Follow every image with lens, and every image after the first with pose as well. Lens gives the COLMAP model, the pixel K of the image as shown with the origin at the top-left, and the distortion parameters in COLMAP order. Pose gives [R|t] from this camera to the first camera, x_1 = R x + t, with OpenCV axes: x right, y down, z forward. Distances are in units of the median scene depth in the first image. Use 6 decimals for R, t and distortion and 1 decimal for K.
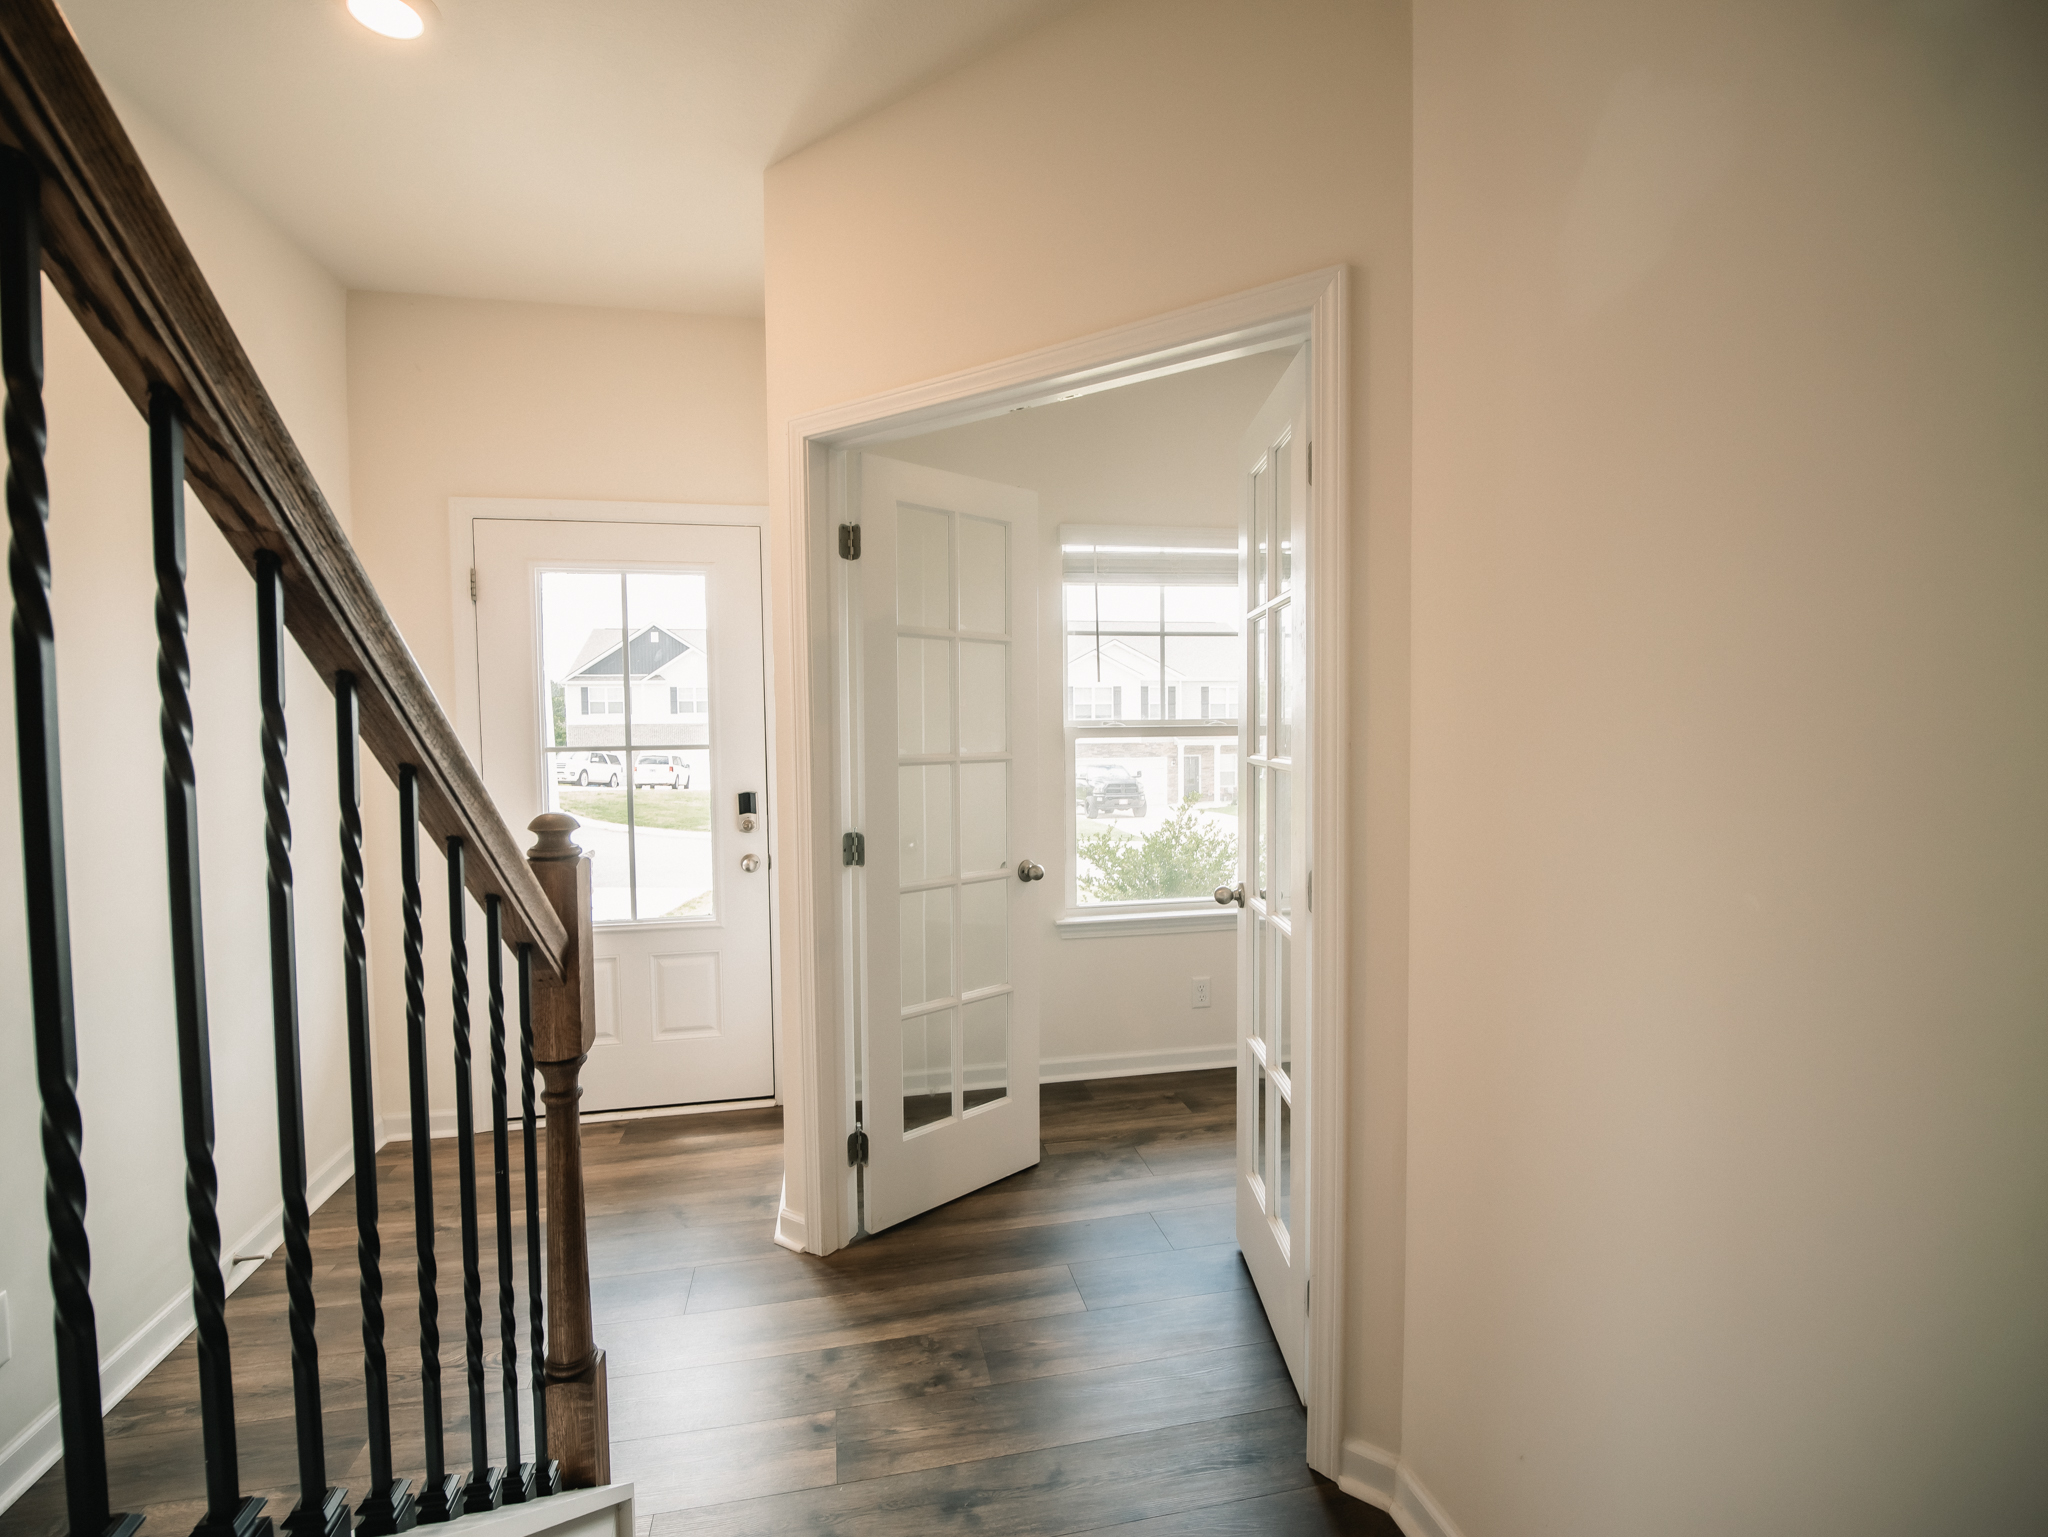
lens RADIAL K [[946.4, 0, 1012.2], [0, 946.4, 766.0], [0, 0, 1]] dist [-0.009585, -0.000115]
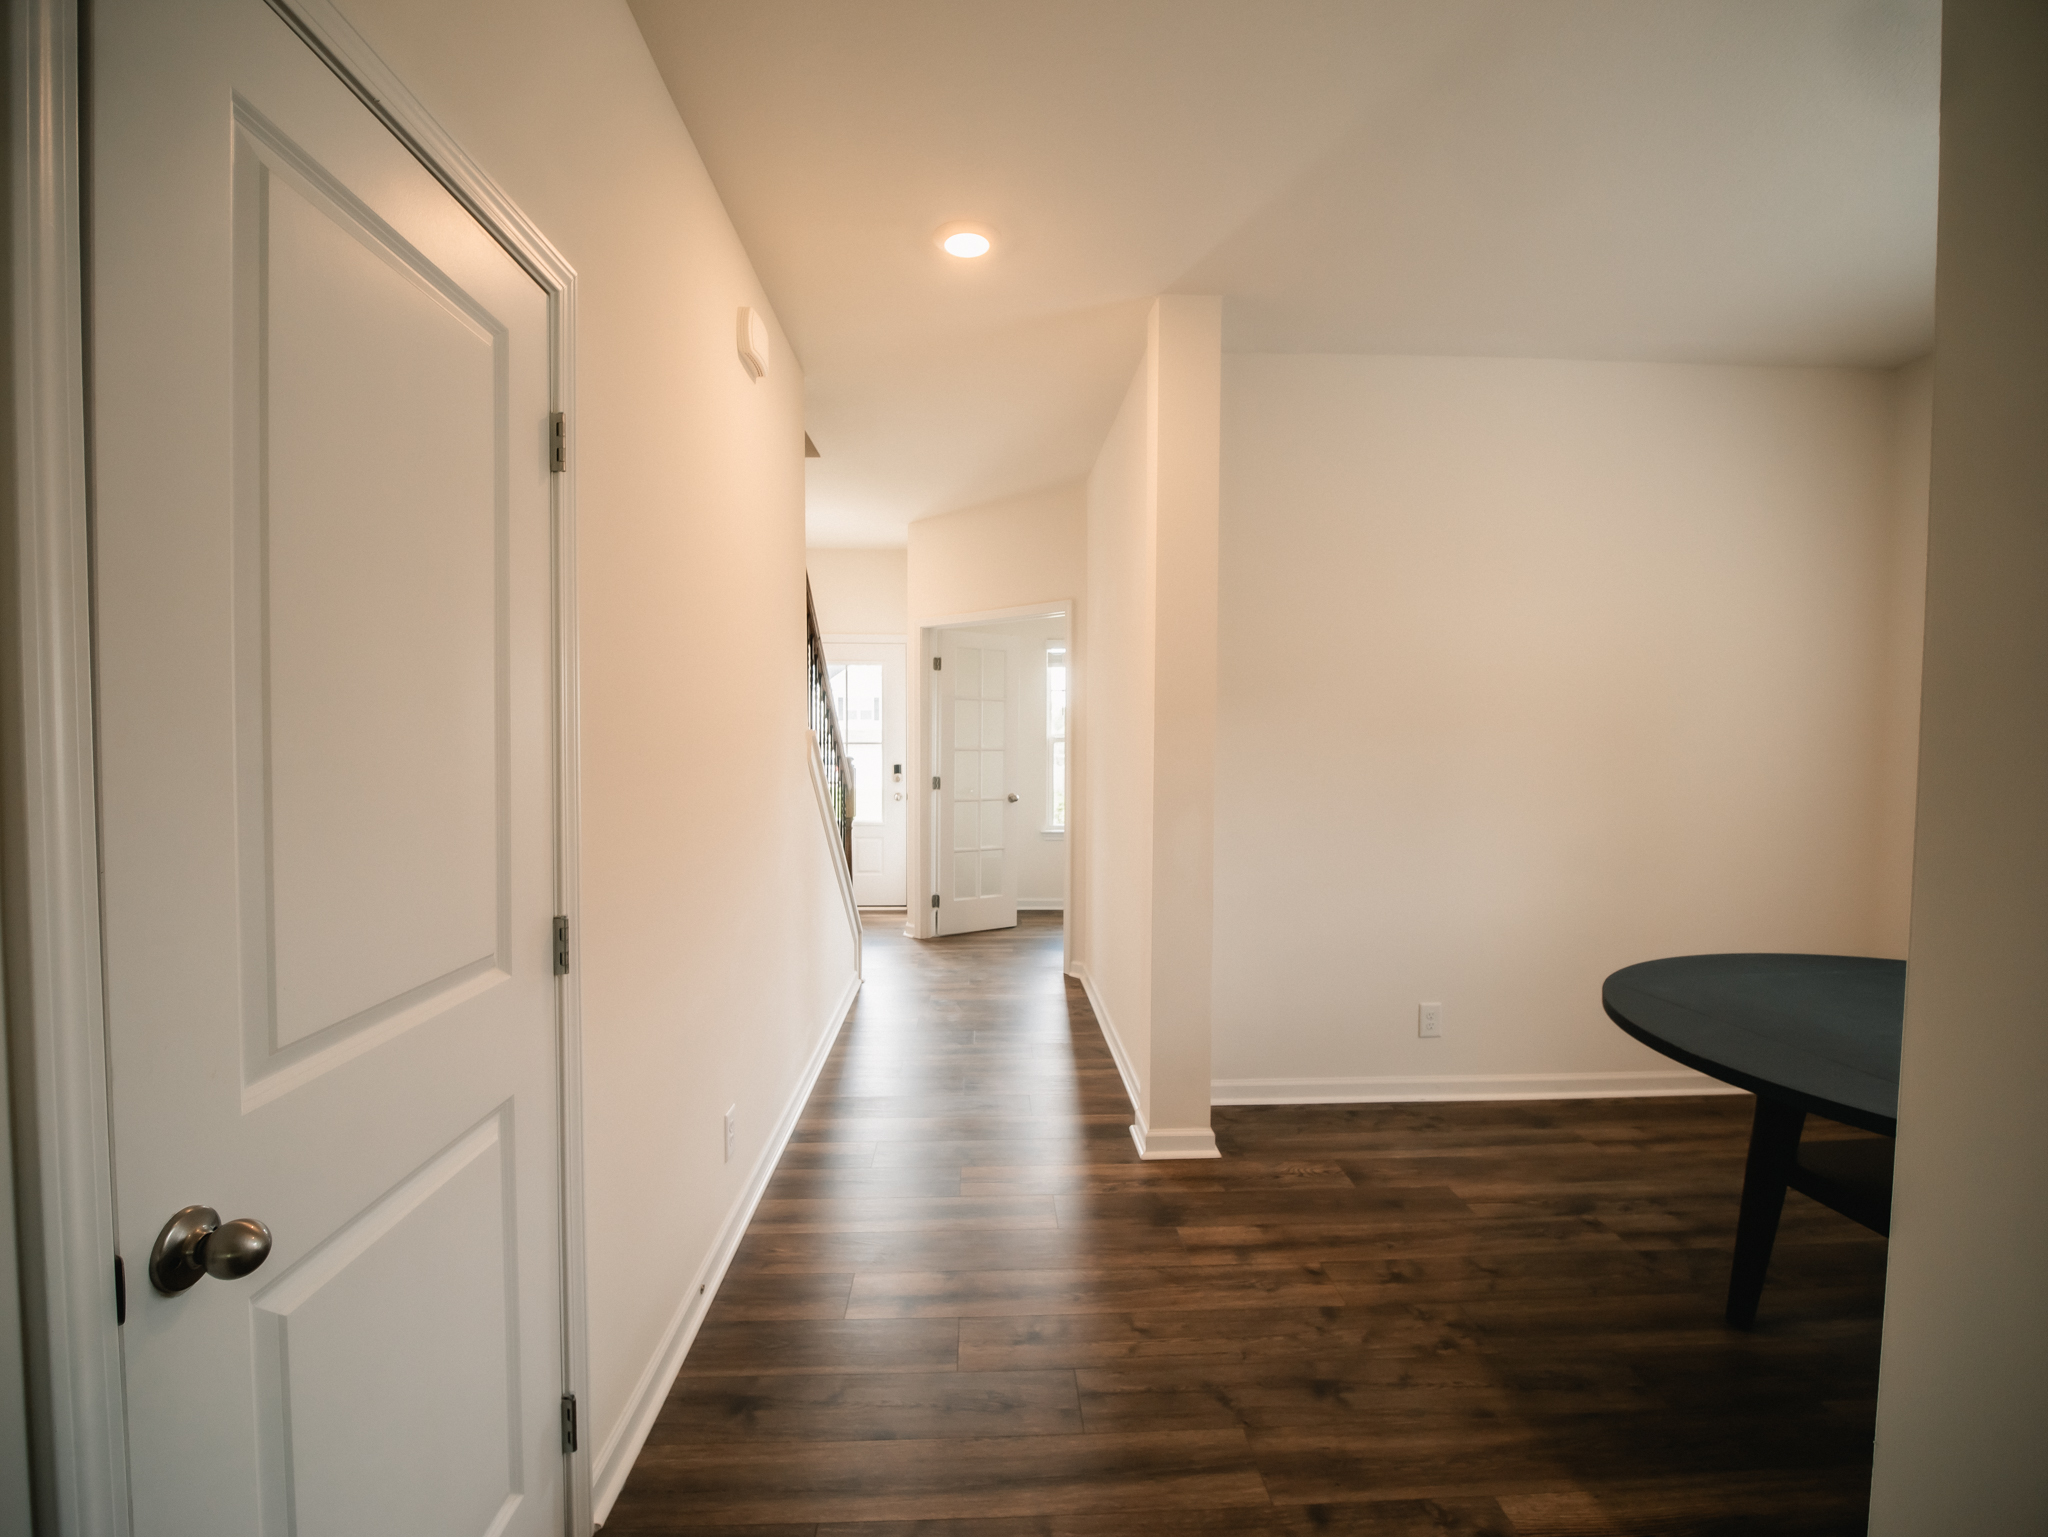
lens RADIAL K [[946.4, 0, 1012.2], [0, 946.4, 766.0], [0, 0, 1]] dist [-0.009585, -0.000115]
pose [[0.986799, 0.020224, -0.160681, 0.428628], [-0.021723, 0.999735, -0.007578, 0.054185], [0.160486, 0.010968, 0.986977, -1.441213]]
